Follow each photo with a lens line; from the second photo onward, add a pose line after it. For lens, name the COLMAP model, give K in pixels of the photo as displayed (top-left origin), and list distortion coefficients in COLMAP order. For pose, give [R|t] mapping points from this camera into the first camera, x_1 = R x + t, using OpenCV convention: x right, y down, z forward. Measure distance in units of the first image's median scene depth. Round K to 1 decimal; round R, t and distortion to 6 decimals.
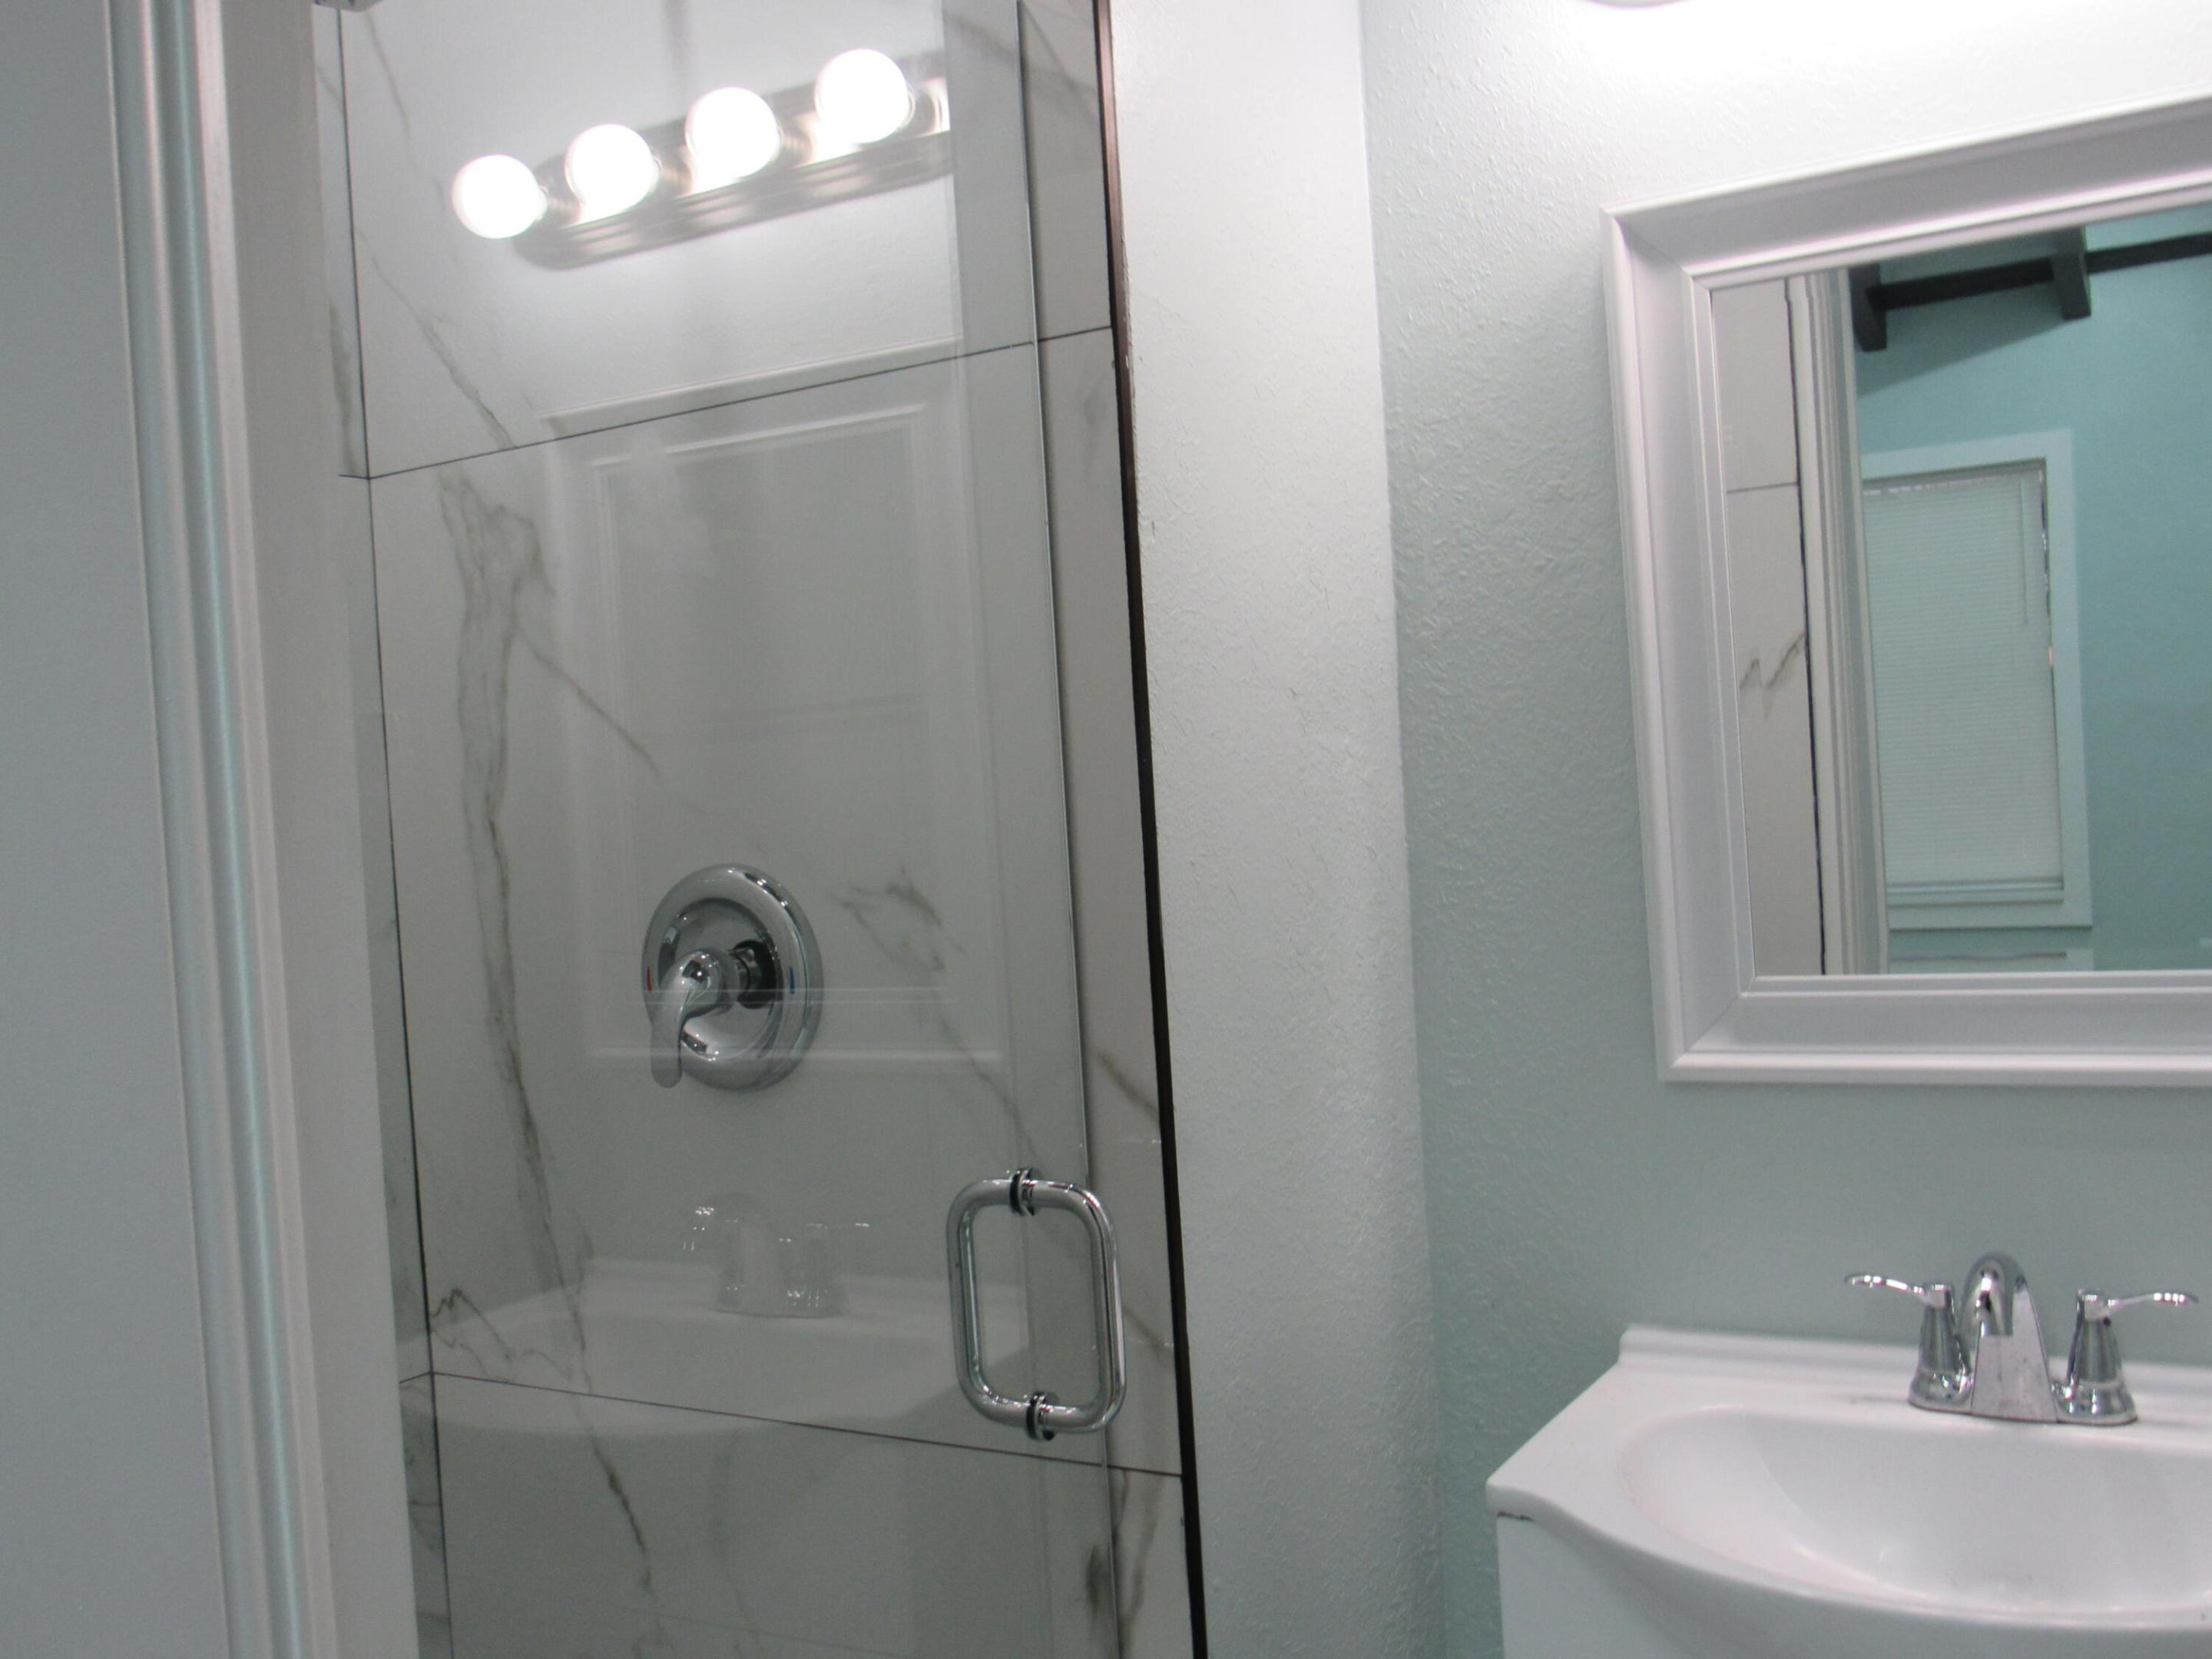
lens RADIAL K [[2101.7, 0, 1106.0], [0, 2101.7, 829.5], [0, 0, 1]] dist [-0.030766, 0.004462]
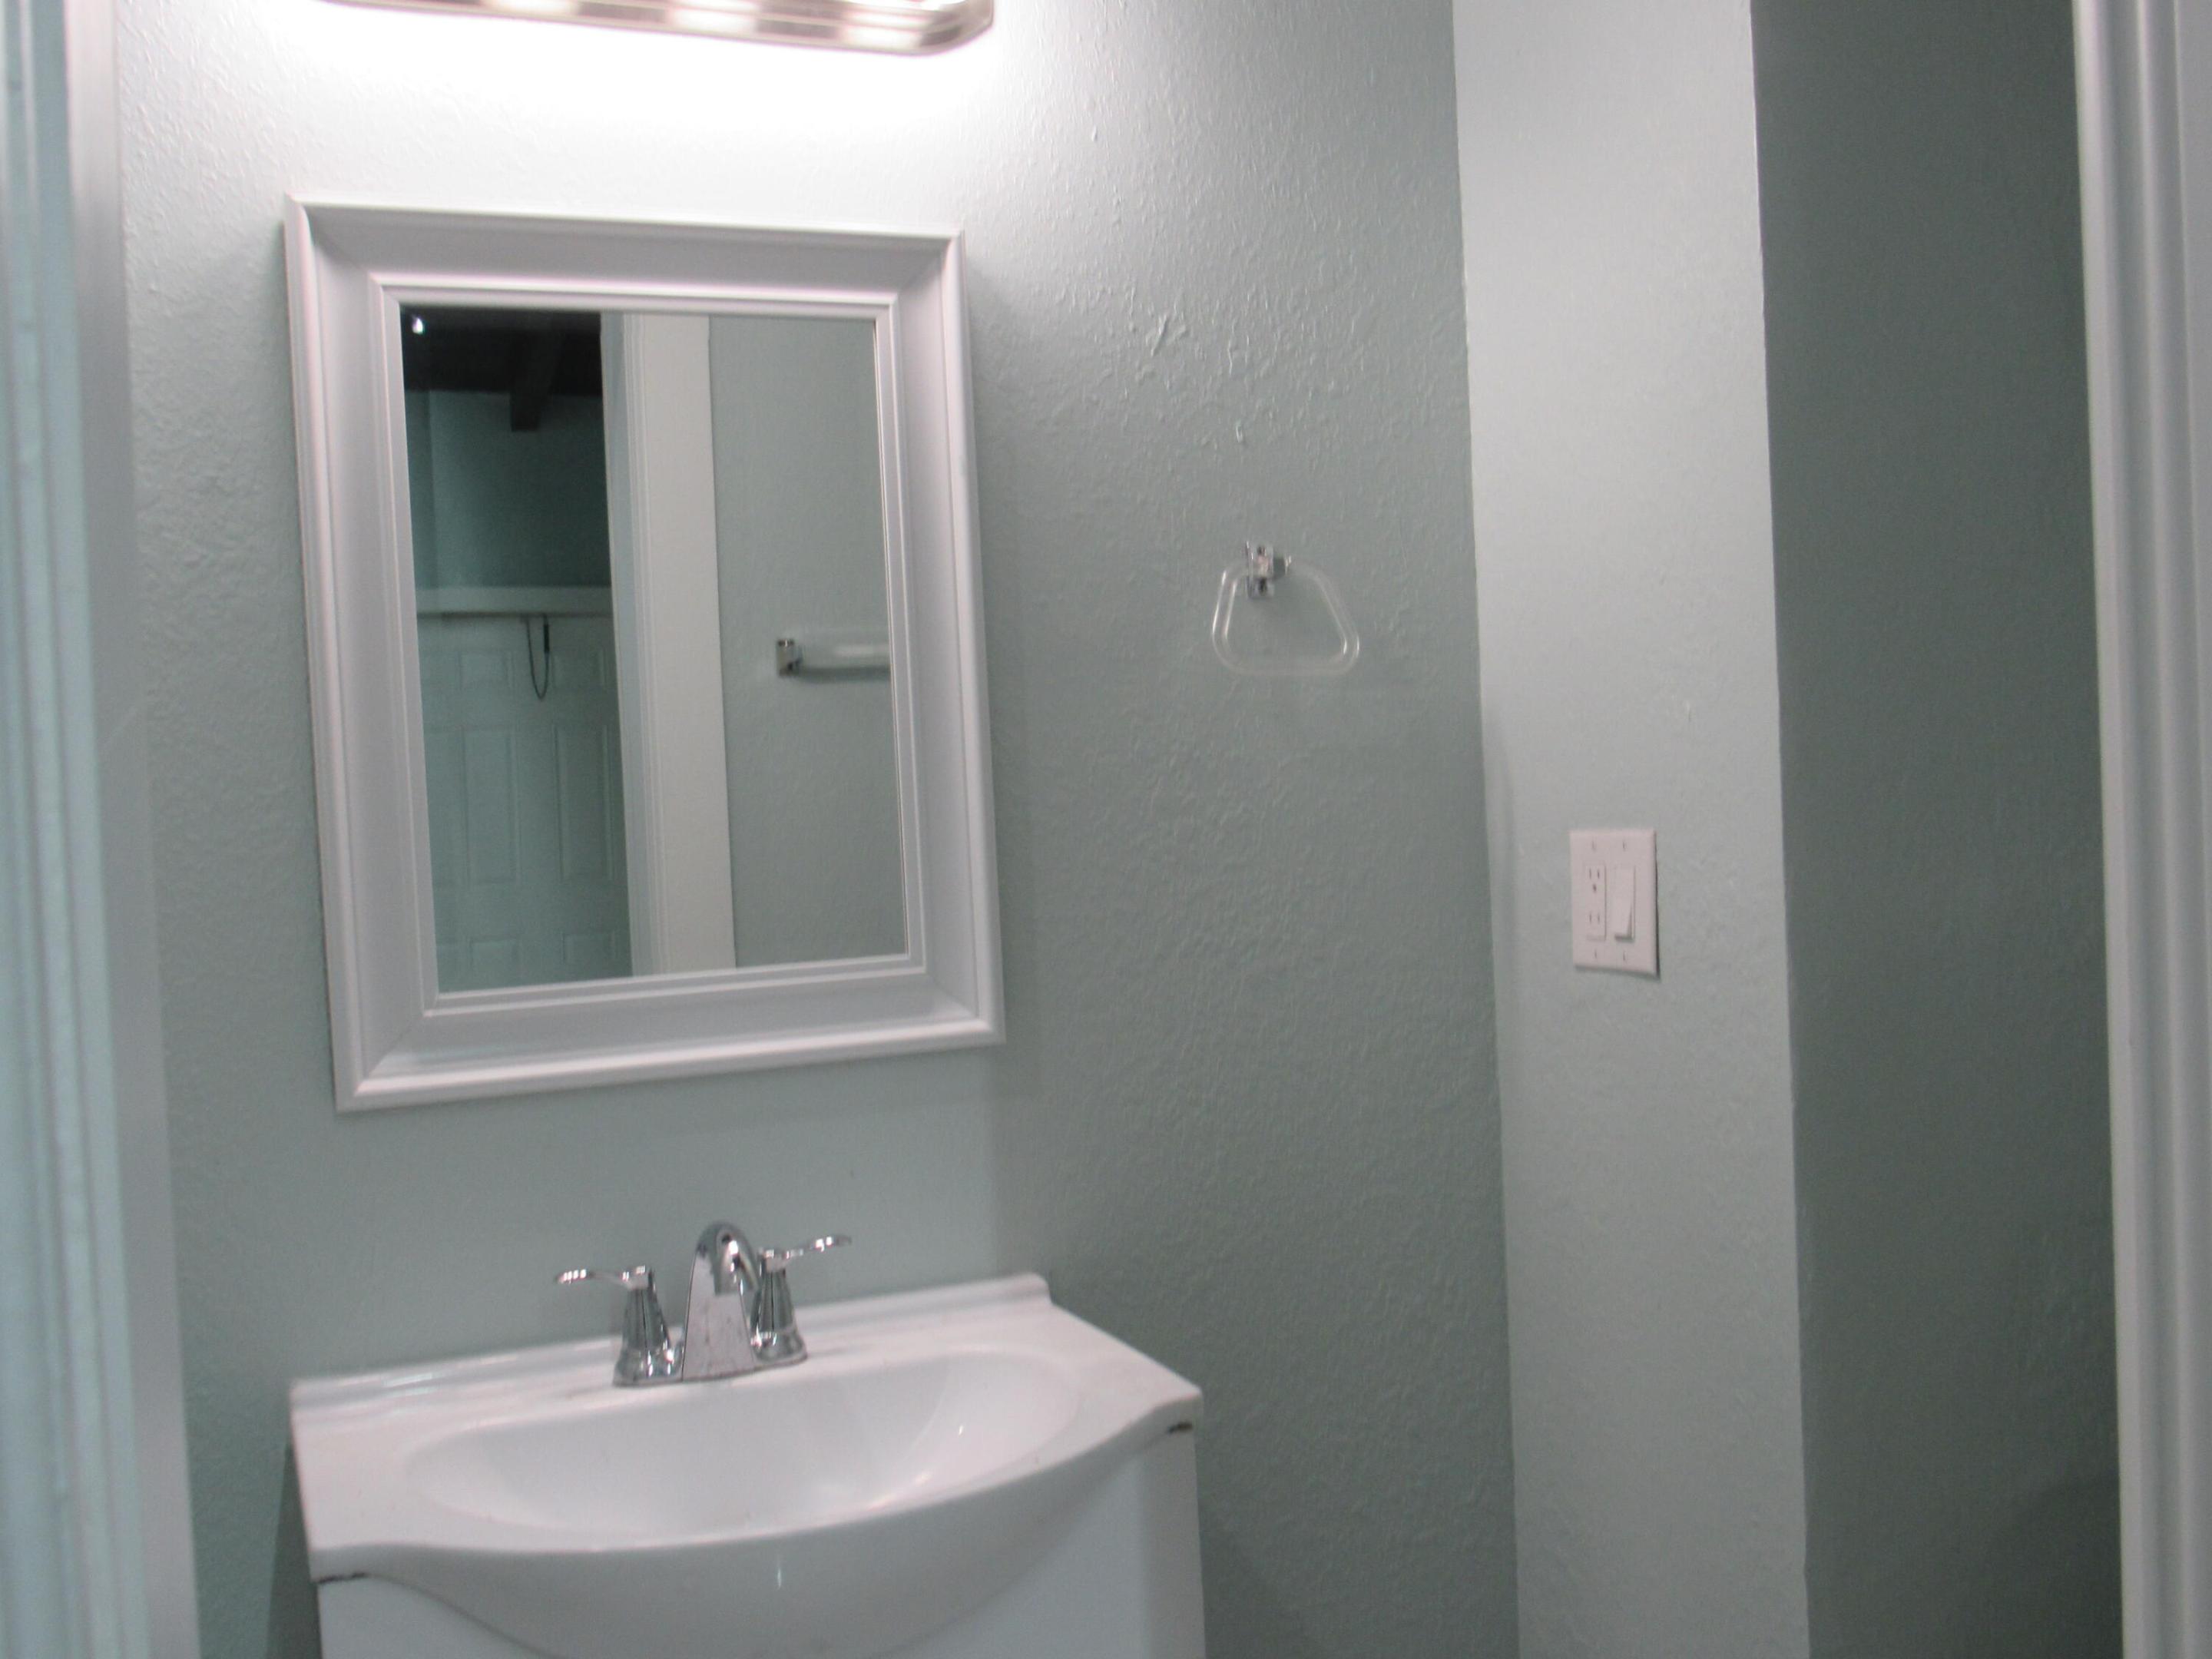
lens RADIAL K [[2101.7, 0, 1106.0], [0, 2101.7, 829.5], [0, 0, 1]] dist [-0.030766, 0.004462]
pose [[0.583320, 0.019168, 0.812016, -0.316730], [0.027645, 0.998674, -0.043434, 0.044246], [-0.811772, 0.047784, 0.582016, 0.161313]]
